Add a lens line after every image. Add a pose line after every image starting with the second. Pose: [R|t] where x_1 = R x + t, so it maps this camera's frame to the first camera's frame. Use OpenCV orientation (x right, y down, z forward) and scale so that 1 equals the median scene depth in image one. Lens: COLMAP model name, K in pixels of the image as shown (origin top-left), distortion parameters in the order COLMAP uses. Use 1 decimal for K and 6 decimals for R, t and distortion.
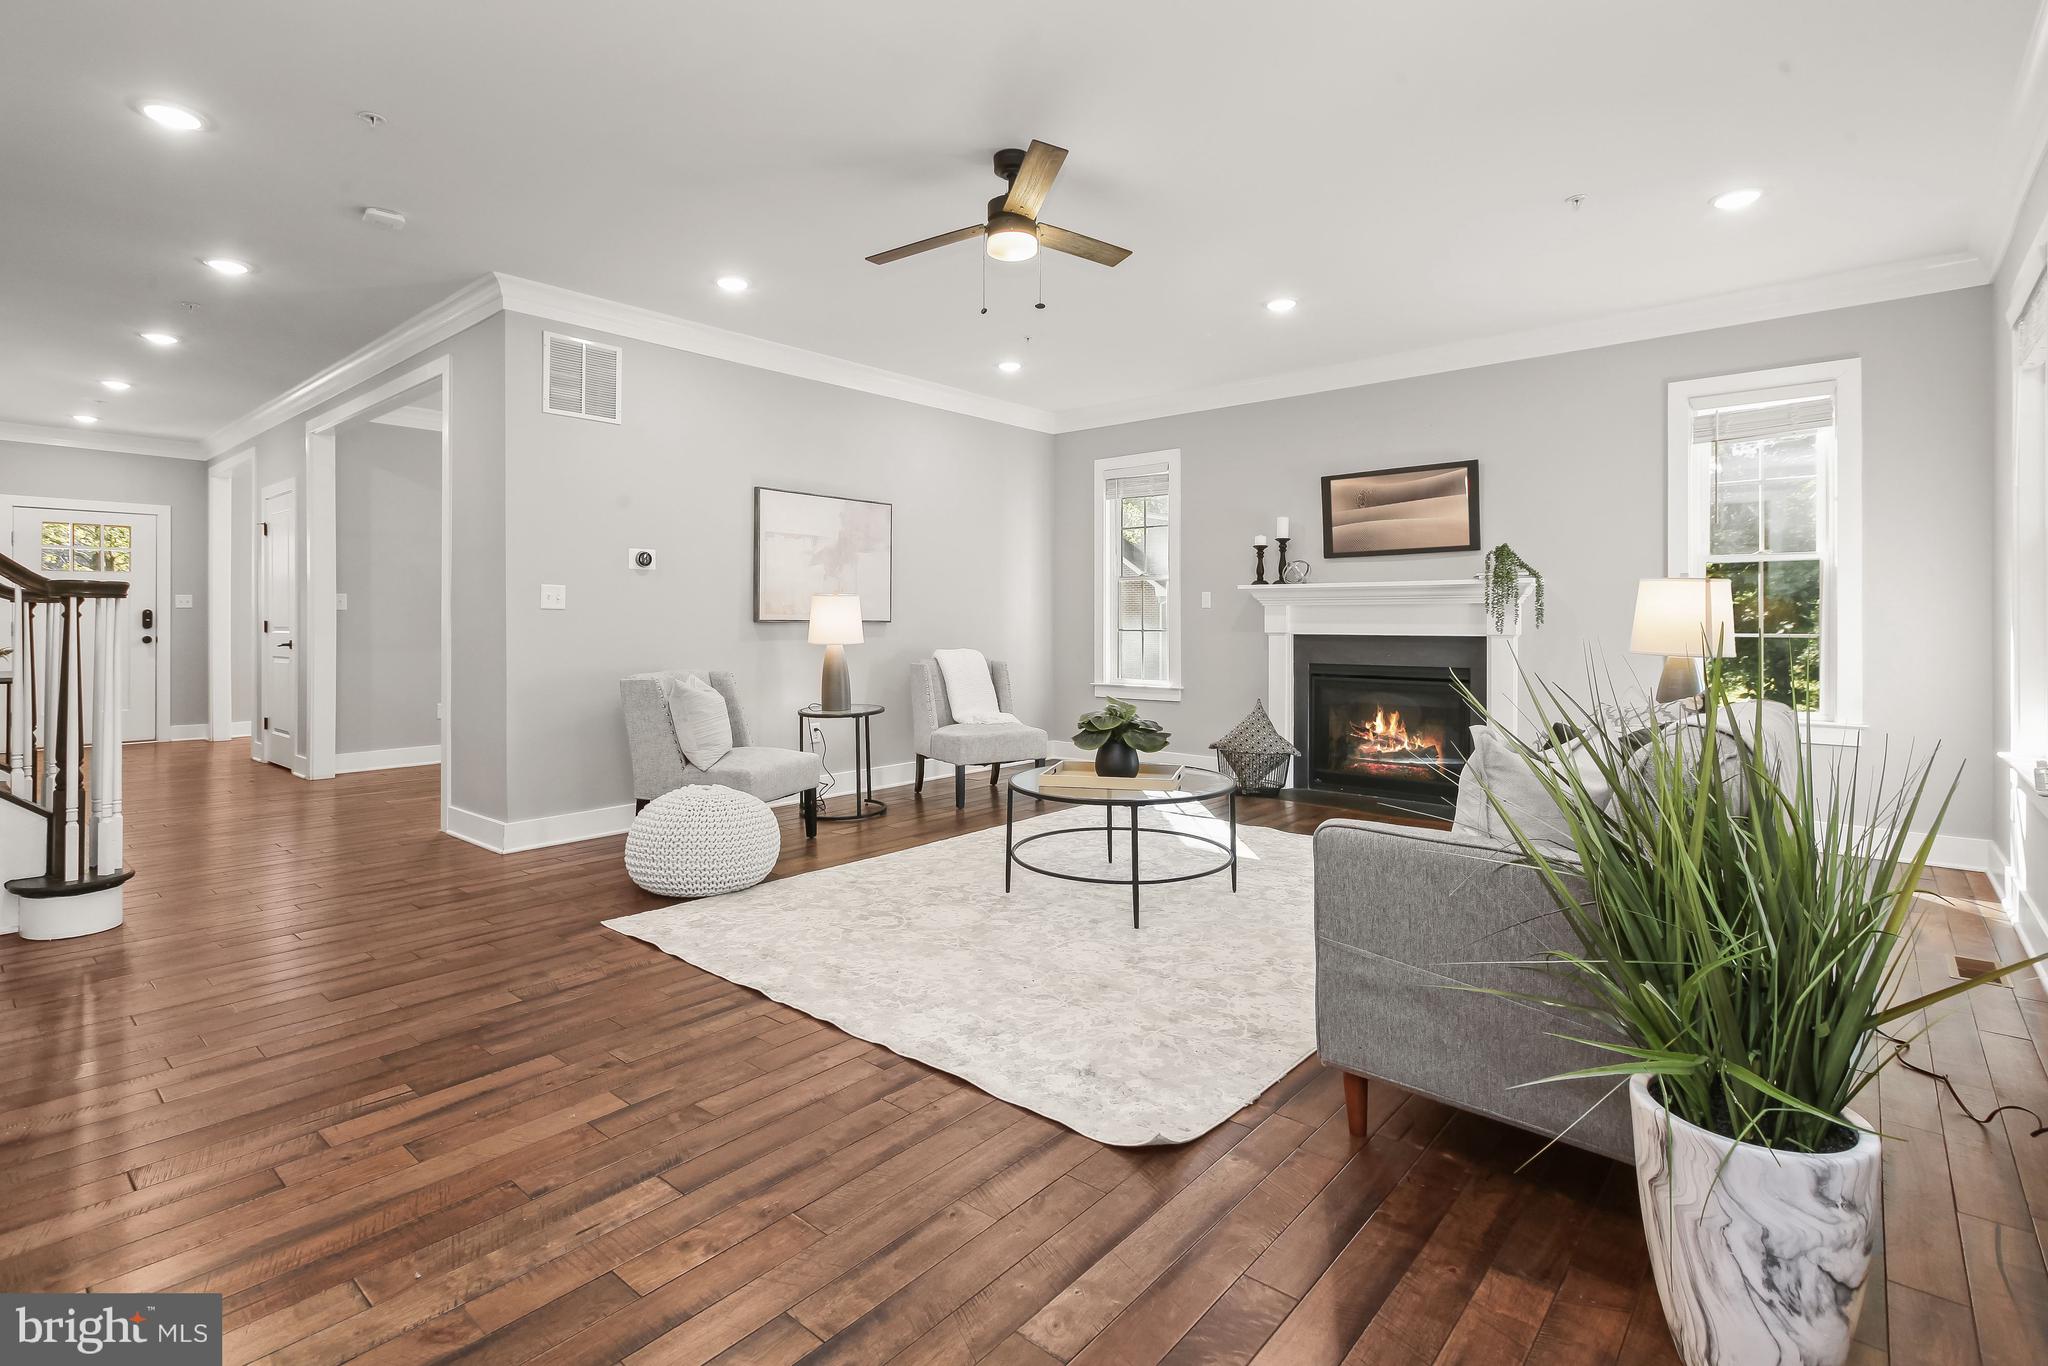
lens RADIAL K [[981.4, 0, 998.1], [0, 981.4, 622.0], [0, 0, 1]] dist [0.000335, 0.000392]
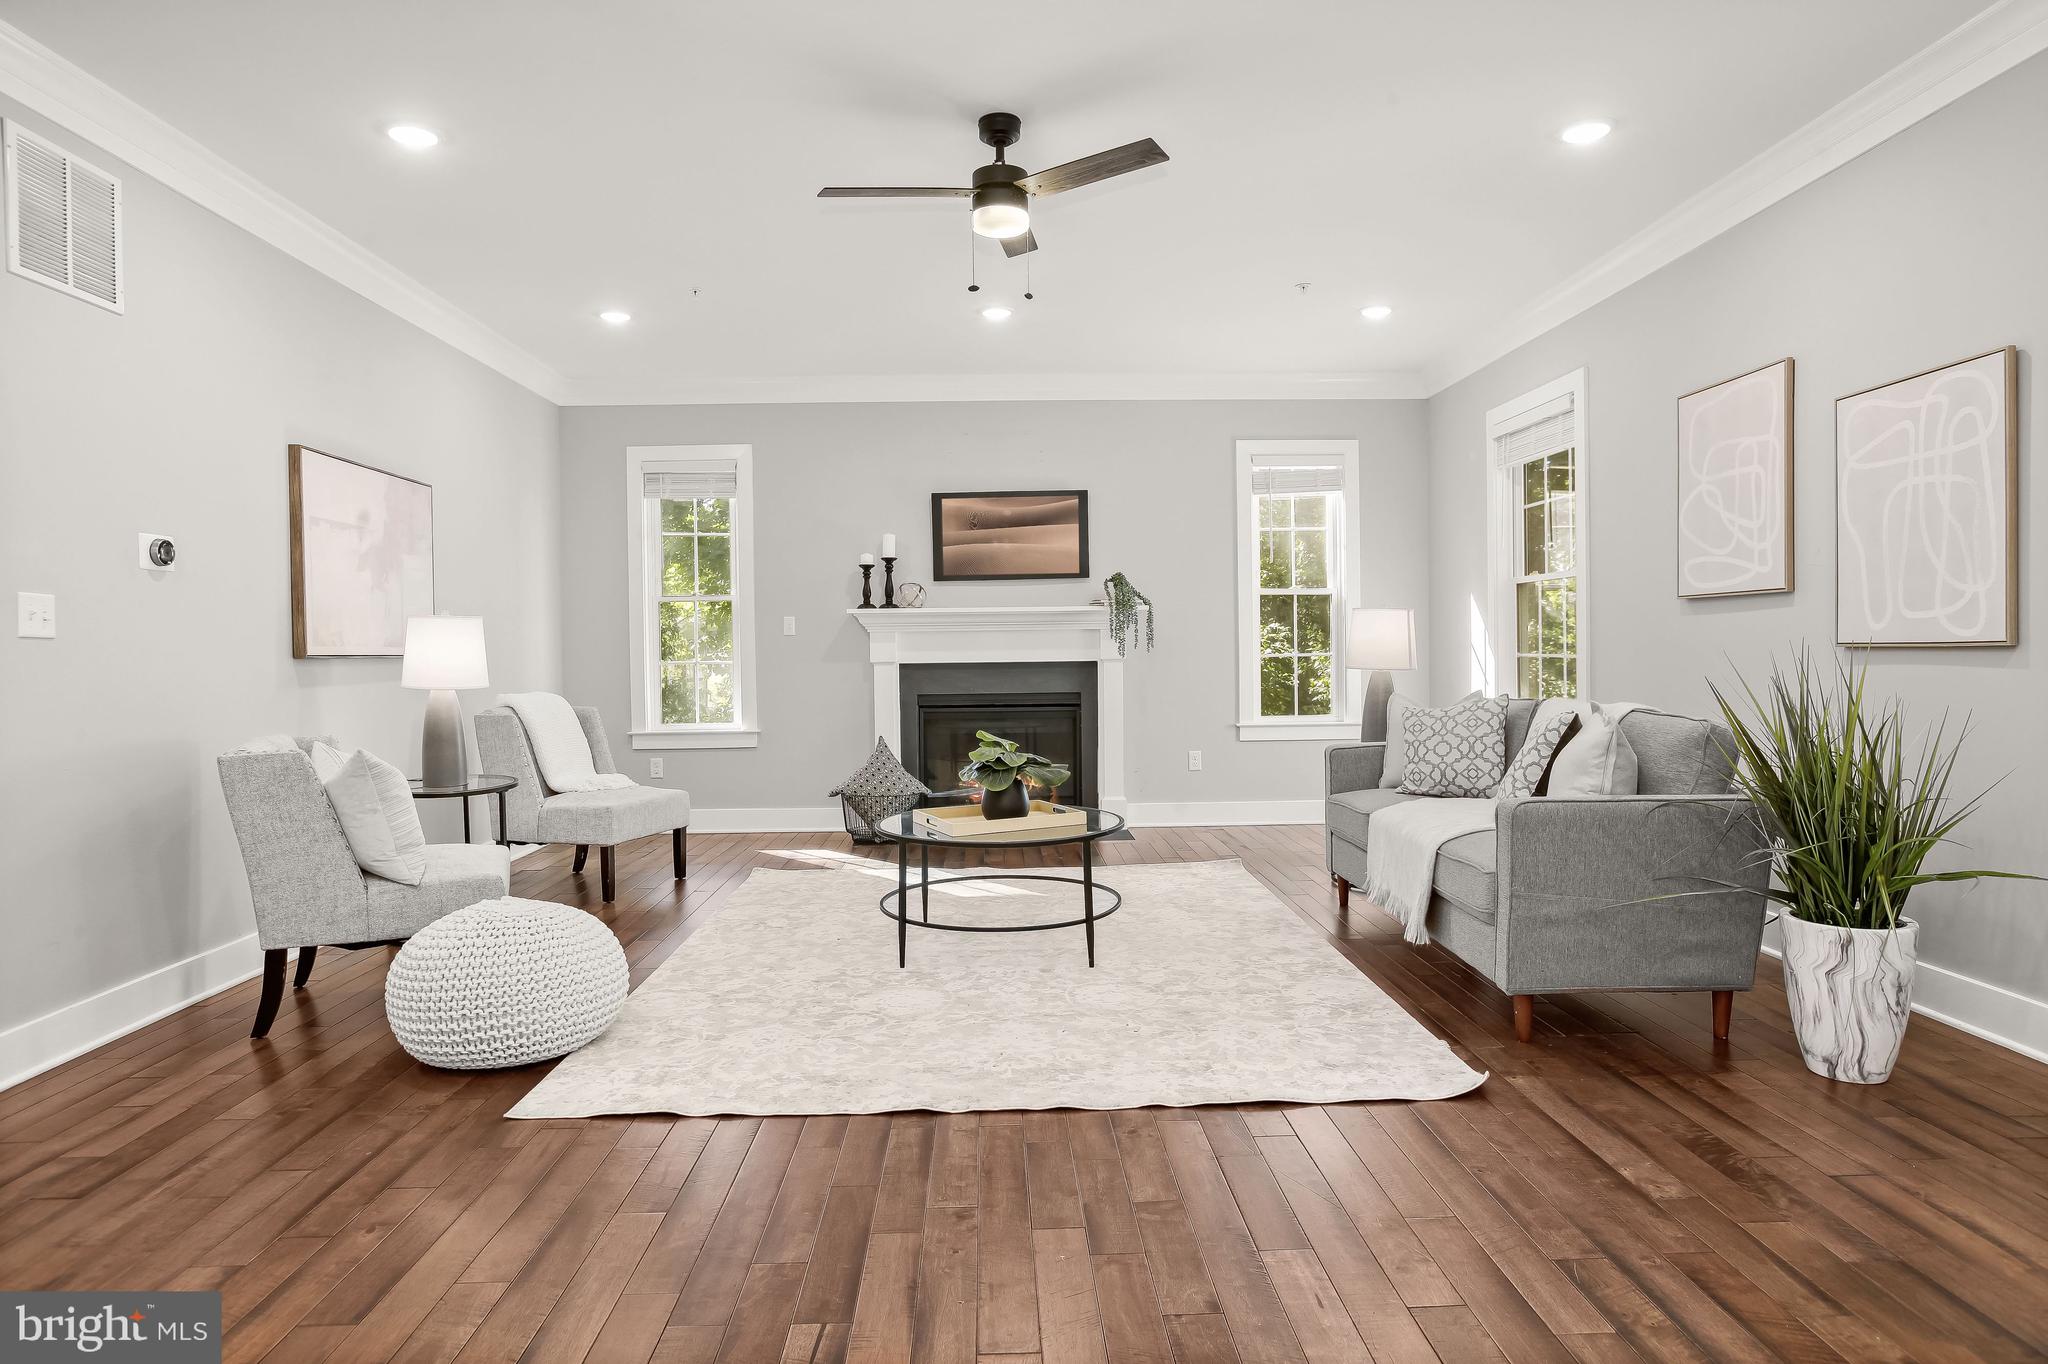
lens RADIAL K [[1206.2, 0, 1020.6], [0, 1206.2, 672.0], [0, 0, 1]] dist [-0.060257, 0.057952]
pose [[0.729176, -0.023224, 0.683933, -0.501907], [0.014448, 0.999724, 0.018544, 0.001530], [-0.684174, -0.003641, 0.729310, 0.139515]]
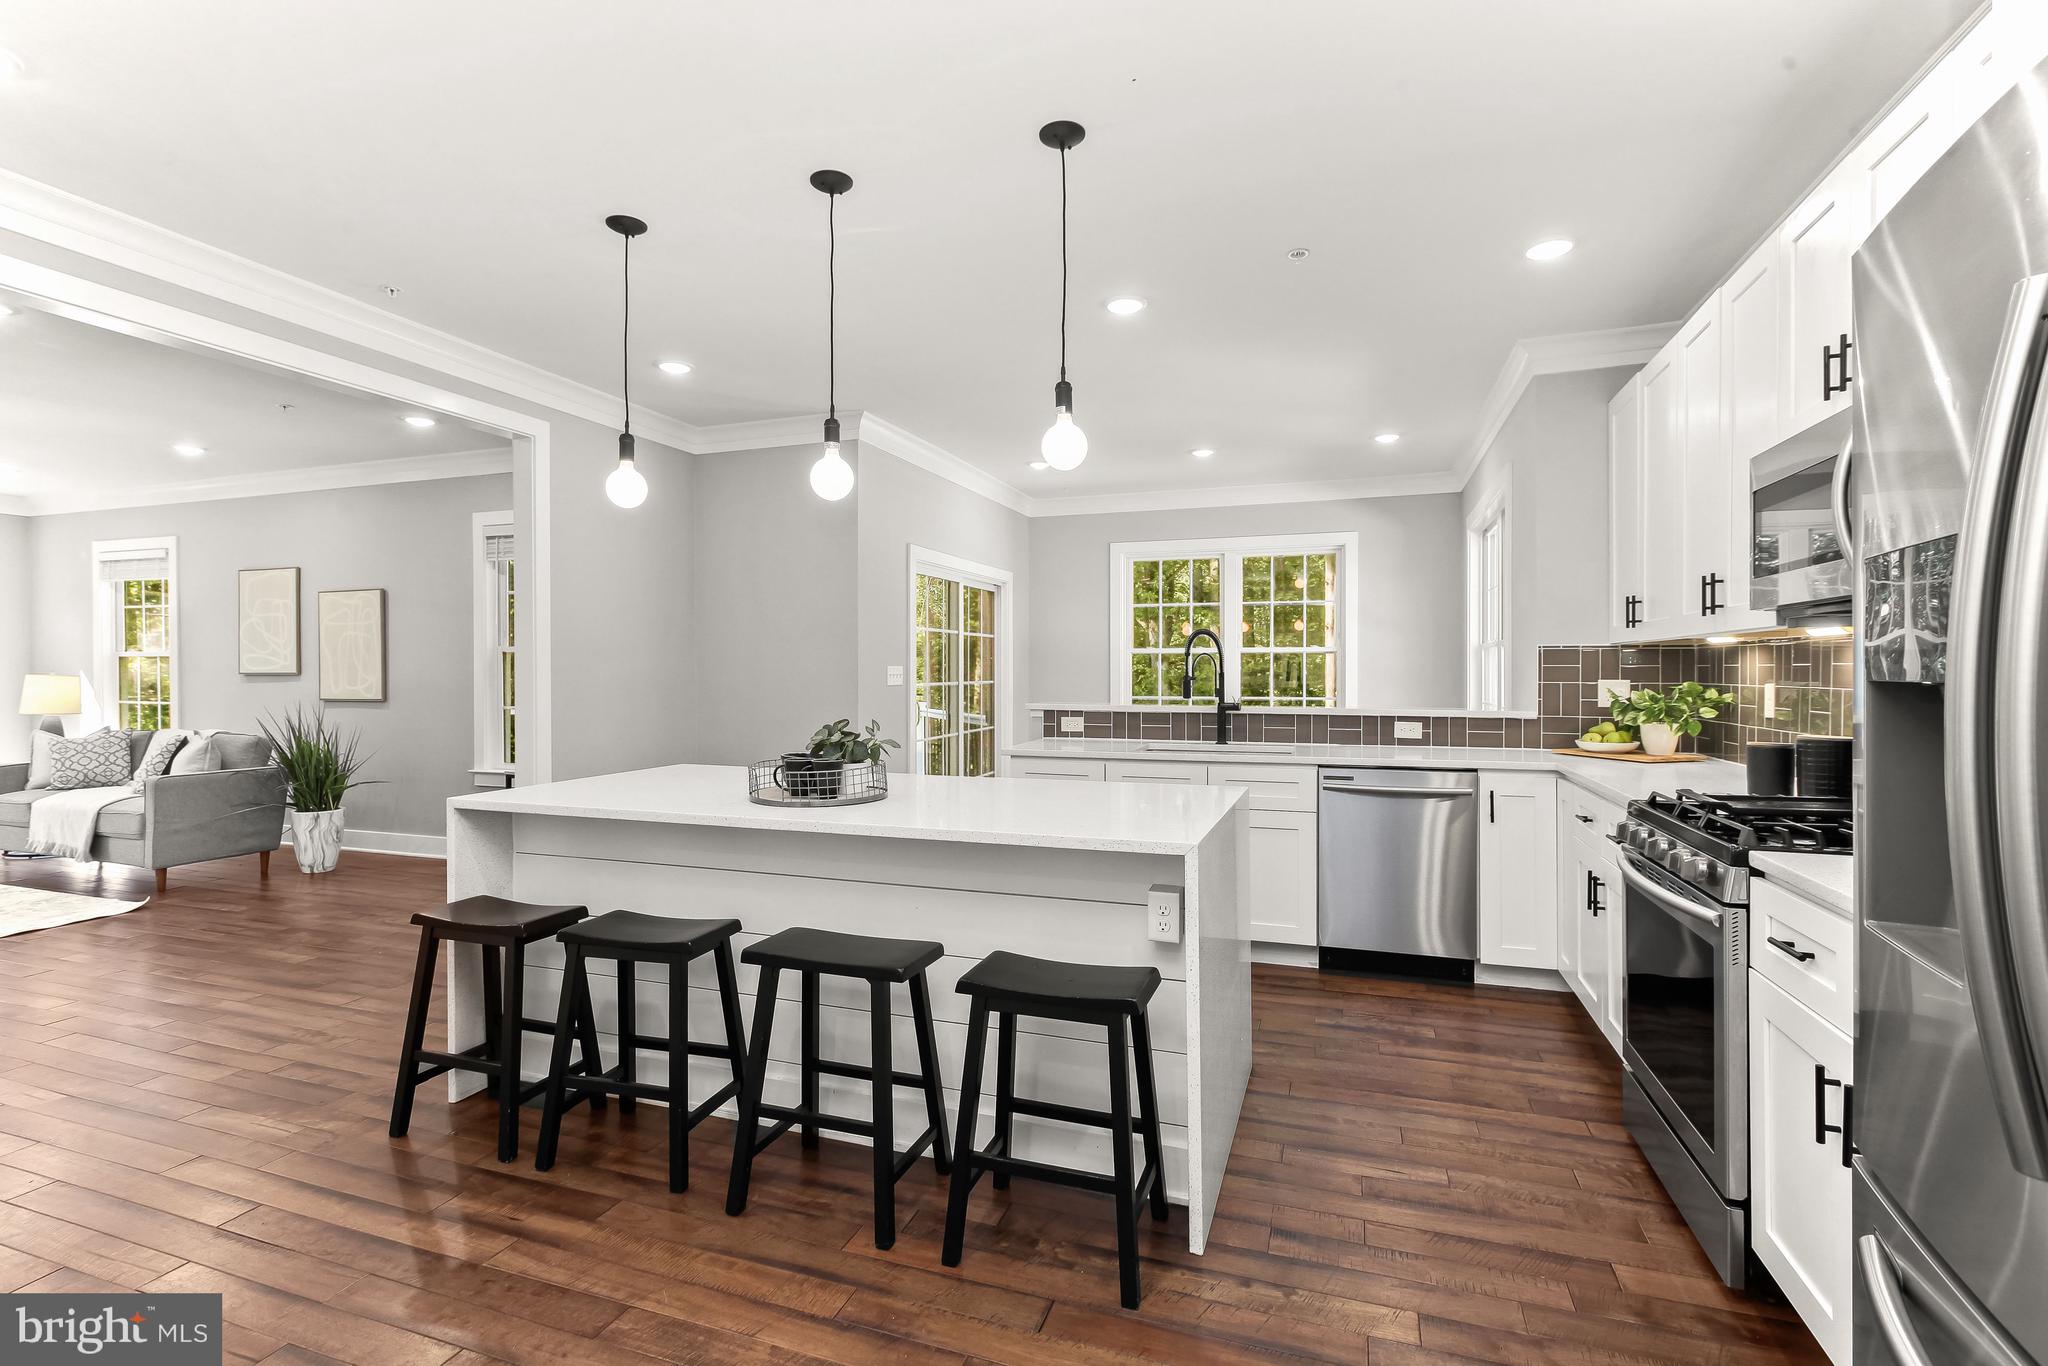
lens RADIAL K [[958.2, 0, 1007.9], [0, 958.2, 673.5], [0, 0, 1]] dist [0.000625, 0.000168]
pose [[-0.365217, -0.004351, 0.930912, -1.270853], [0.003954, 0.999973, 0.006225, -0.037189], [-0.930914, 0.005954, -0.365190, -0.088781]]
